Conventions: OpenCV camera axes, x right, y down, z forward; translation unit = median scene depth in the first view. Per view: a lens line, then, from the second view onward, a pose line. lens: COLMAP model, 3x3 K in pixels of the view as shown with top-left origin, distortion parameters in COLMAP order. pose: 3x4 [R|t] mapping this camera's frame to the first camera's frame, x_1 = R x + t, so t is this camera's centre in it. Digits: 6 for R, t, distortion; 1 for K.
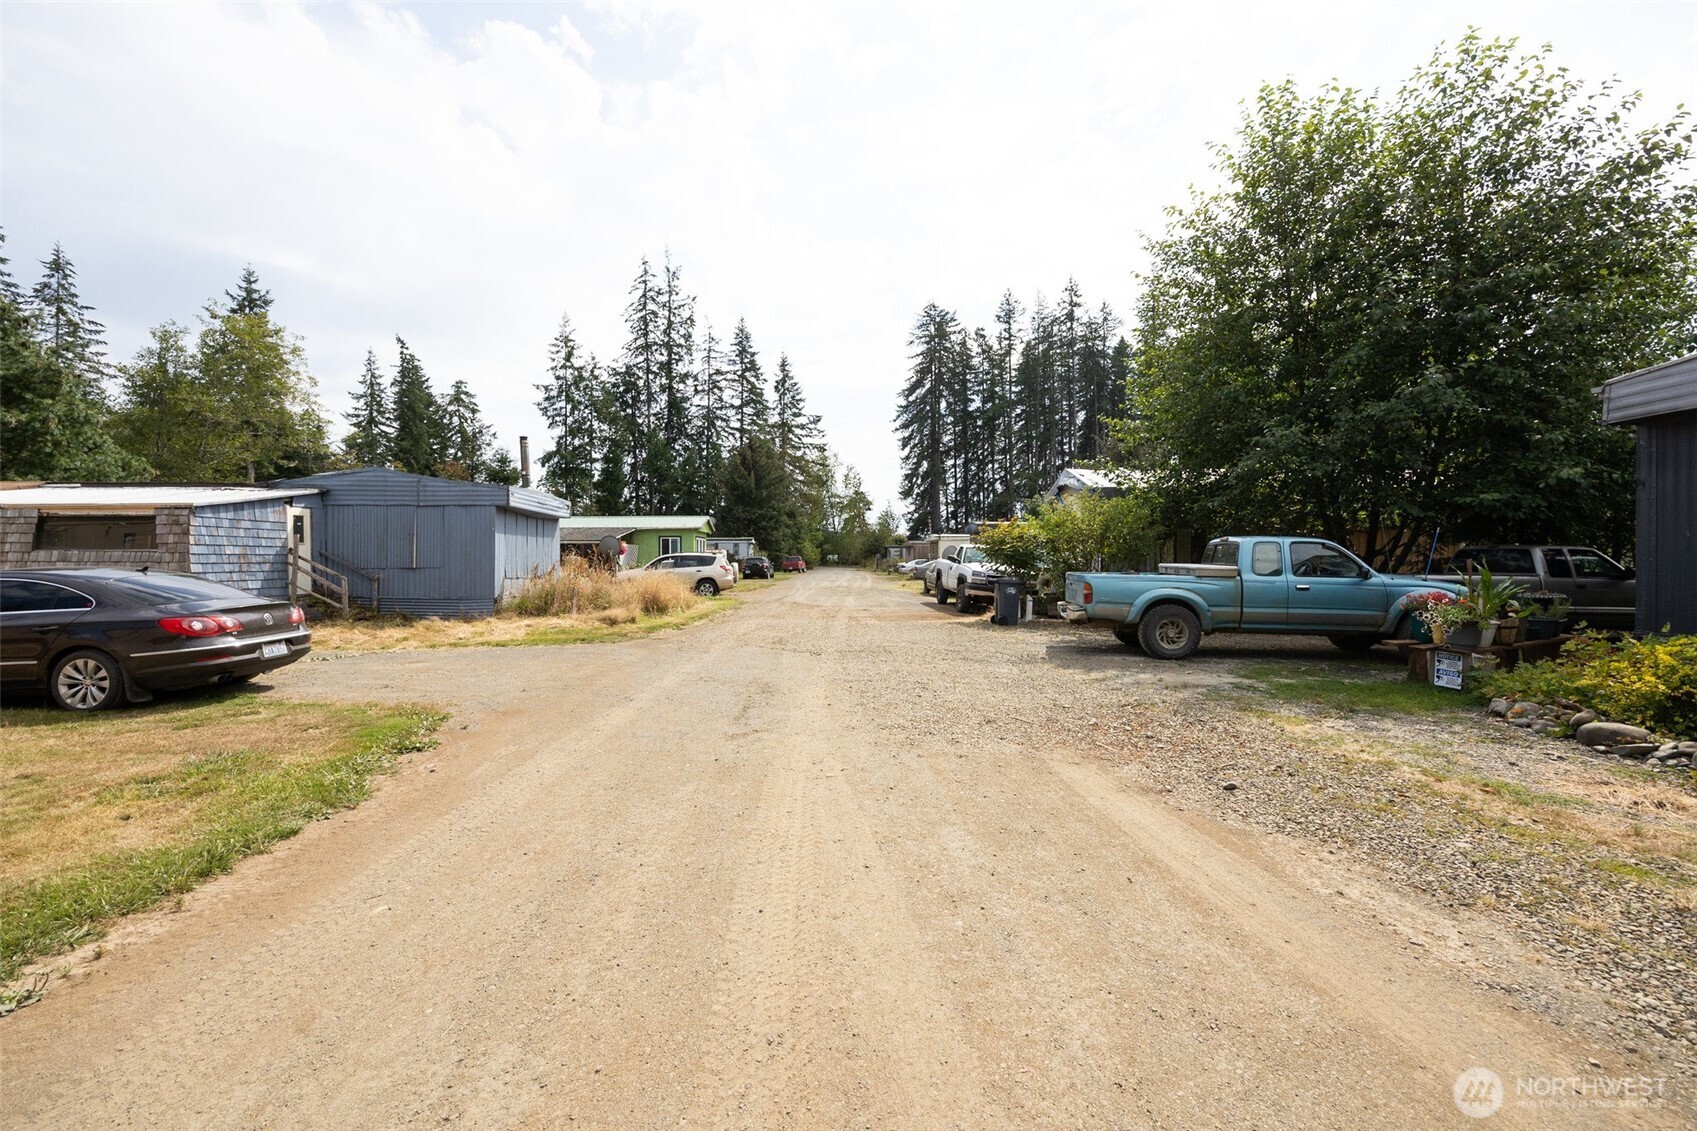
lens RADIAL K [[681.2, 0, 849.7], [0, 681.2, 562.6], [0, 0, 1]] dist [0.001016, 0.000070]
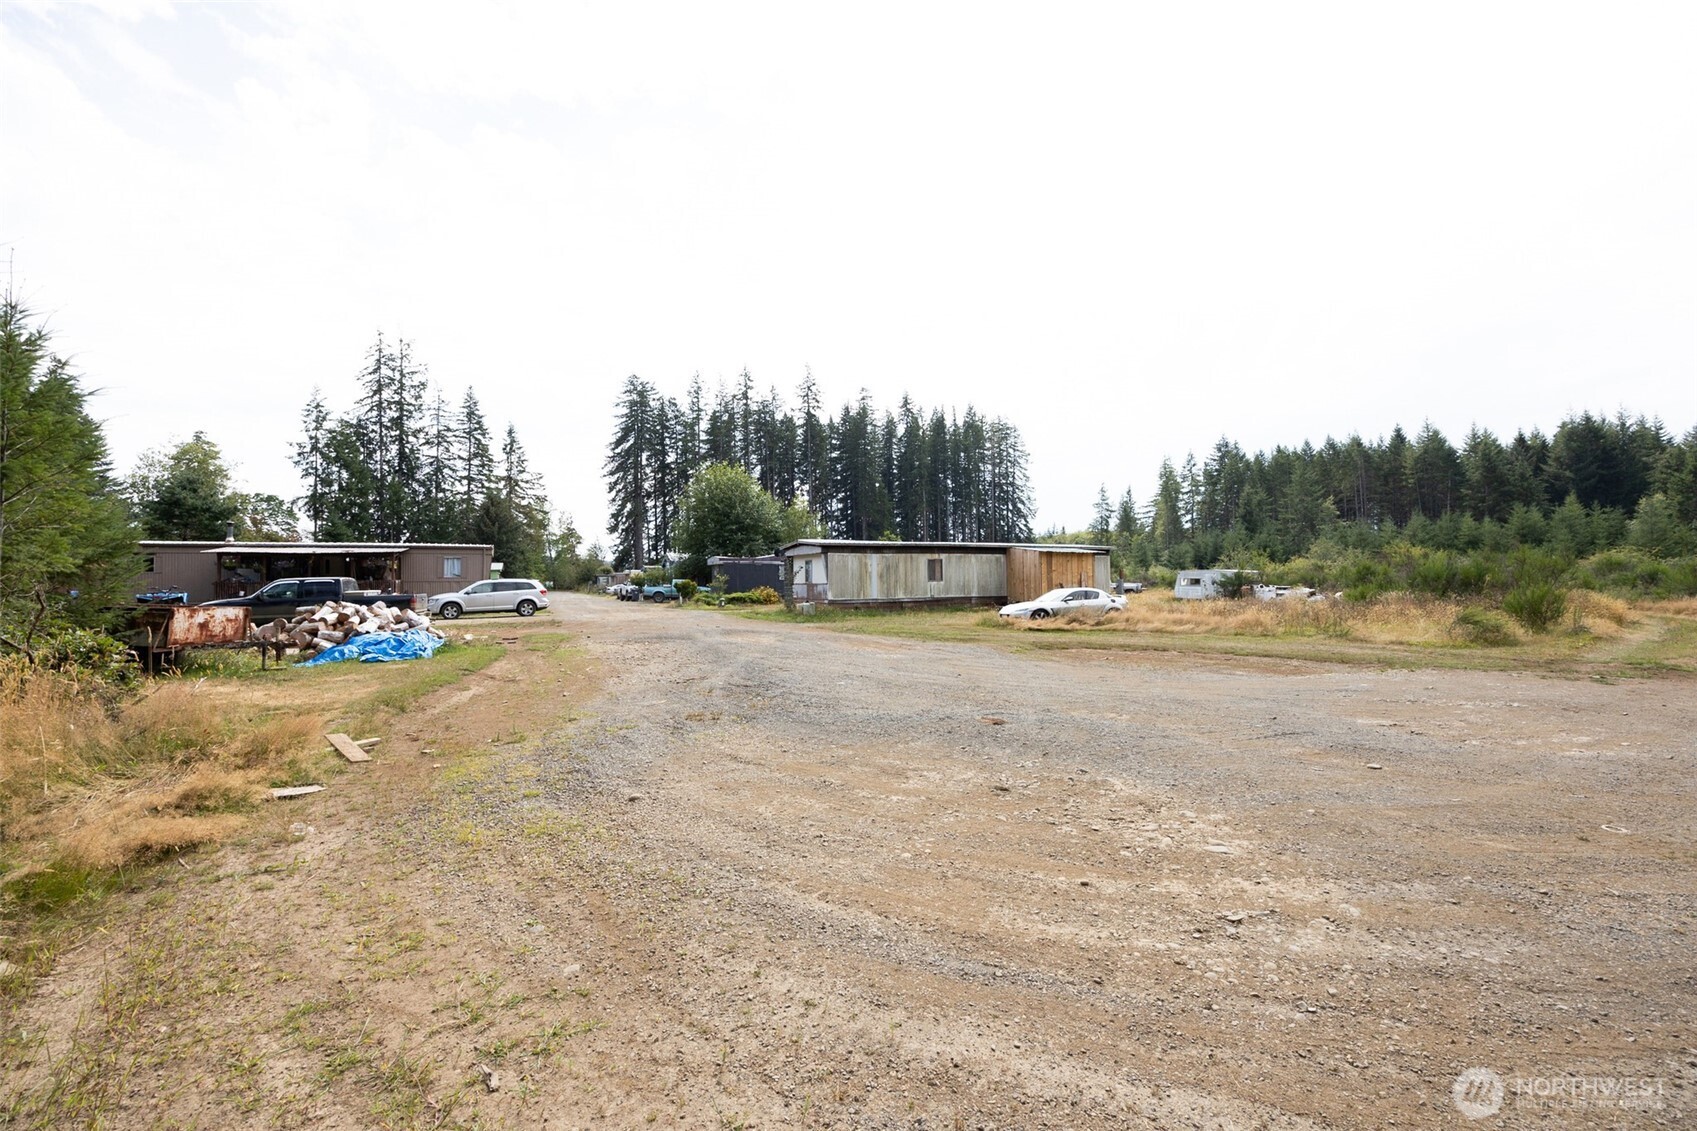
lens RADIAL K [[708.3, 0, 836.1], [0, 708.3, 562.3], [0, 0, 1]] dist [0.000262, 0.000081]
pose [[0.926446, 0.003813, 0.376409, -0.028506], [0.009511, 0.999392, -0.033533, 0.001783], [-0.376308, 0.034646, 0.925847, -0.397855]]
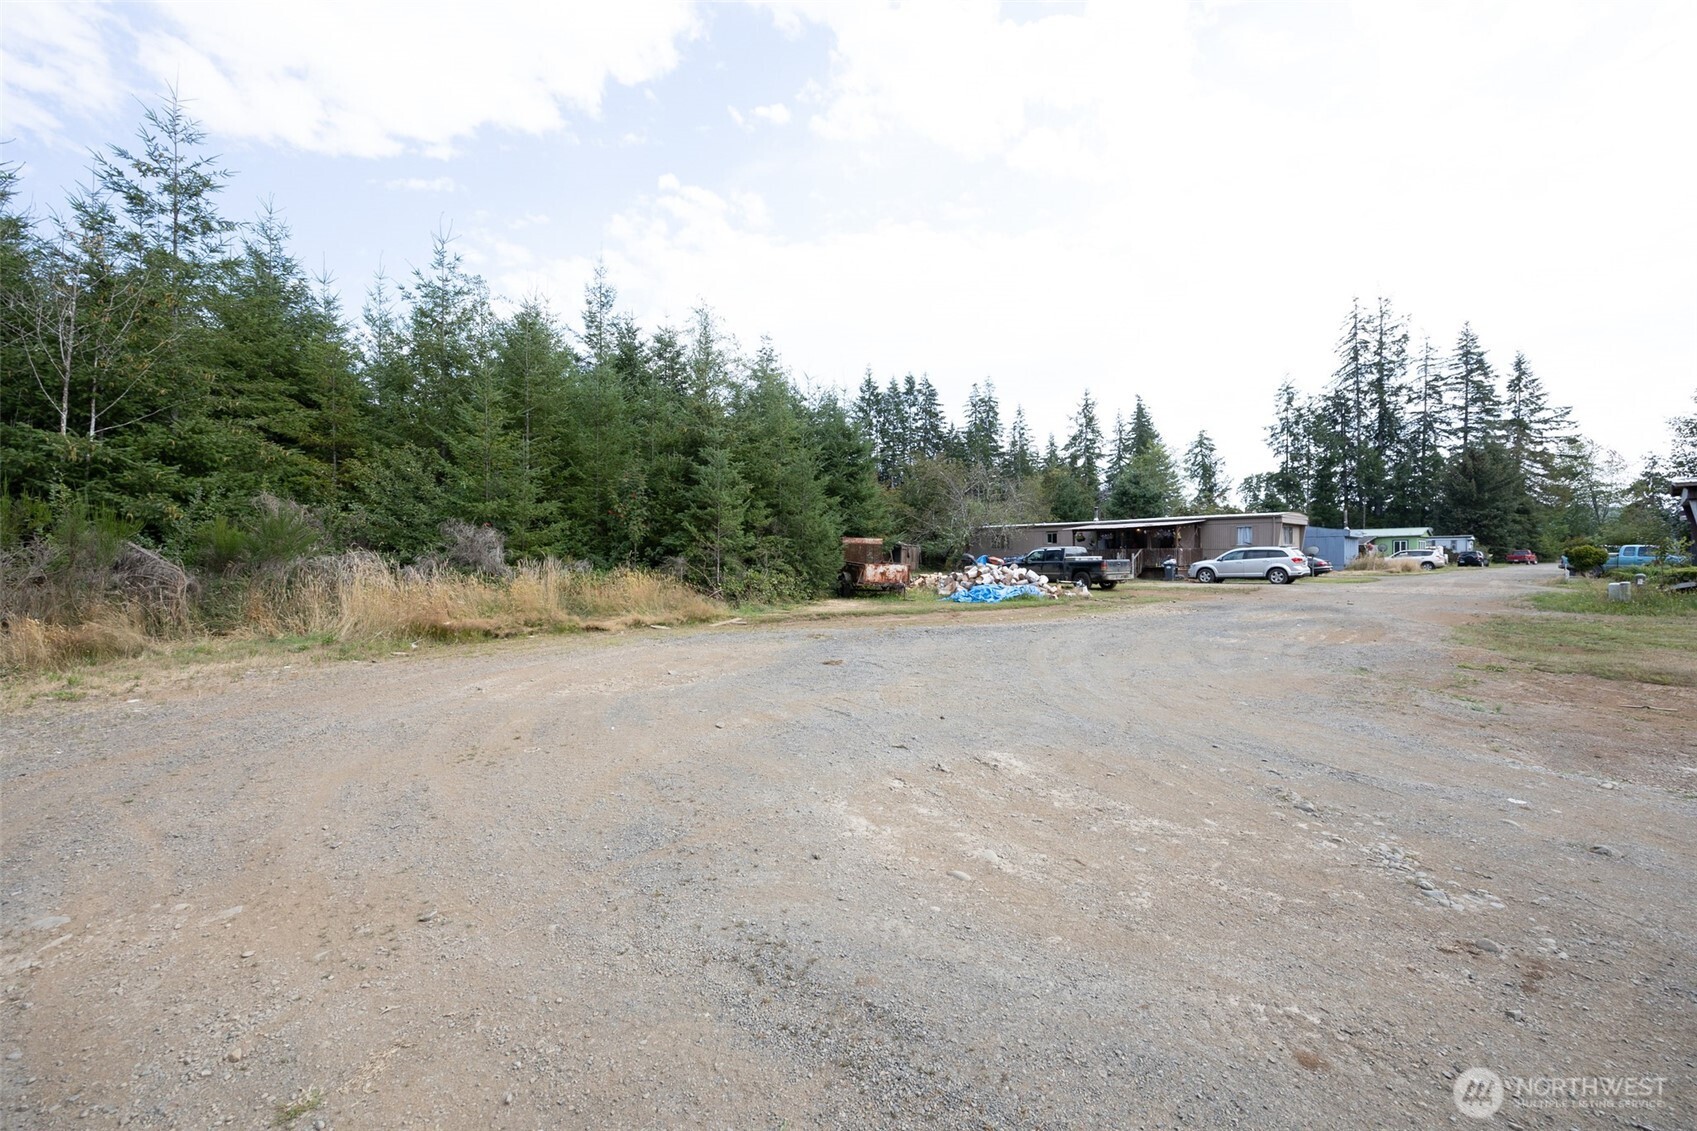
lens RADIAL K [[681.2, 0, 849.7], [0, 681.2, 562.6], [0, 0, 1]] dist [0.001016, 0.000070]
pose [[0.620541, 0.004445, -0.784161, 0.076383], [0.000723, 0.999980, 0.006240, 0.002428], [0.784174, -0.004439, 0.620526, -0.390415]]
